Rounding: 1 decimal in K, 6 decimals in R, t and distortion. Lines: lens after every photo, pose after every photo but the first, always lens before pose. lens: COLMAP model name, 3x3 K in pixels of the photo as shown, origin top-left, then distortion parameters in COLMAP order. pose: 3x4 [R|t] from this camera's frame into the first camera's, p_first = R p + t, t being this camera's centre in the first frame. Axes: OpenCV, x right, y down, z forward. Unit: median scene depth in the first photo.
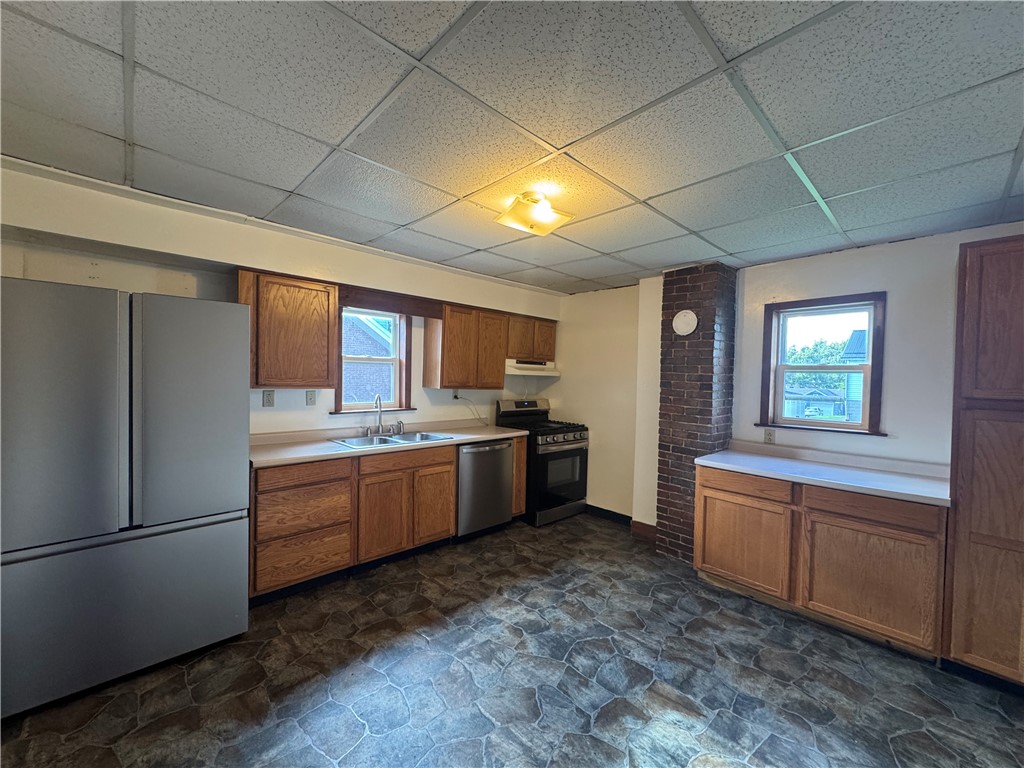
lens RADIAL K [[409.9, 0, 512.0], [0, 409.9, 384.0], [0, 0, 1]] dist [0.000649, 0.000230]
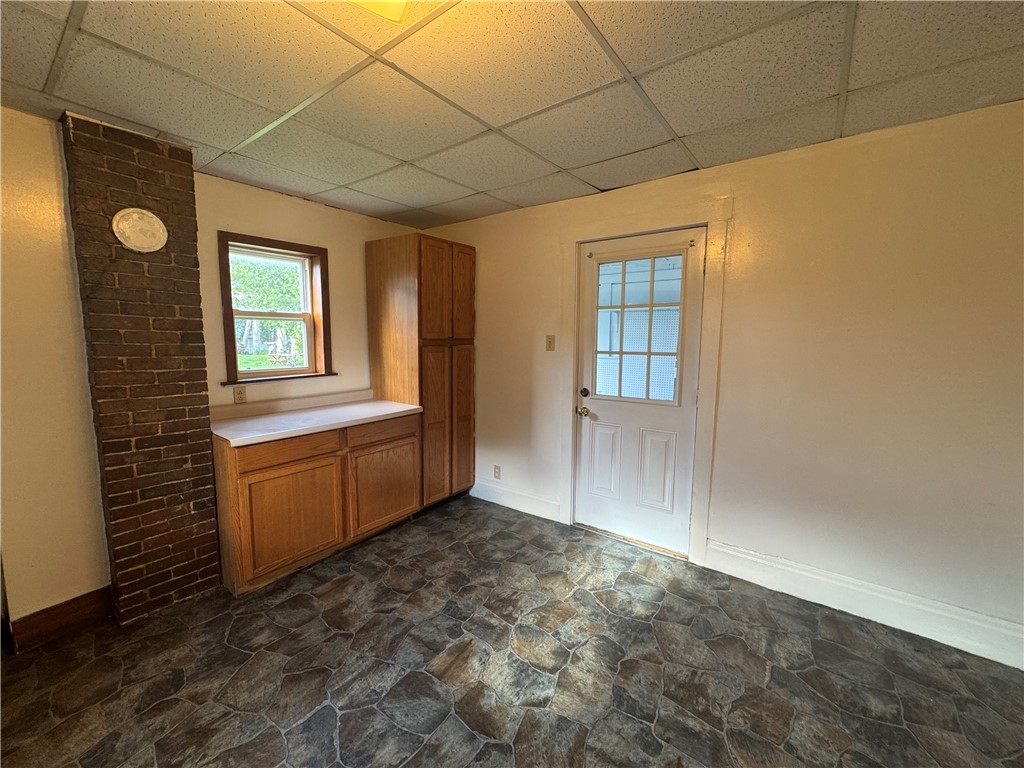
lens RADIAL K [[399.4, 0, 511.7], [0, 399.4, 409.9], [0, 0, 1]] dist [0.000661, -0.000081]
pose [[-0.174891, -0.203929, 0.963237, -0.359811], [0.000218, 0.978307, 0.207159, -0.015648], [-0.984588, 0.036440, -0.171053, 0.828852]]
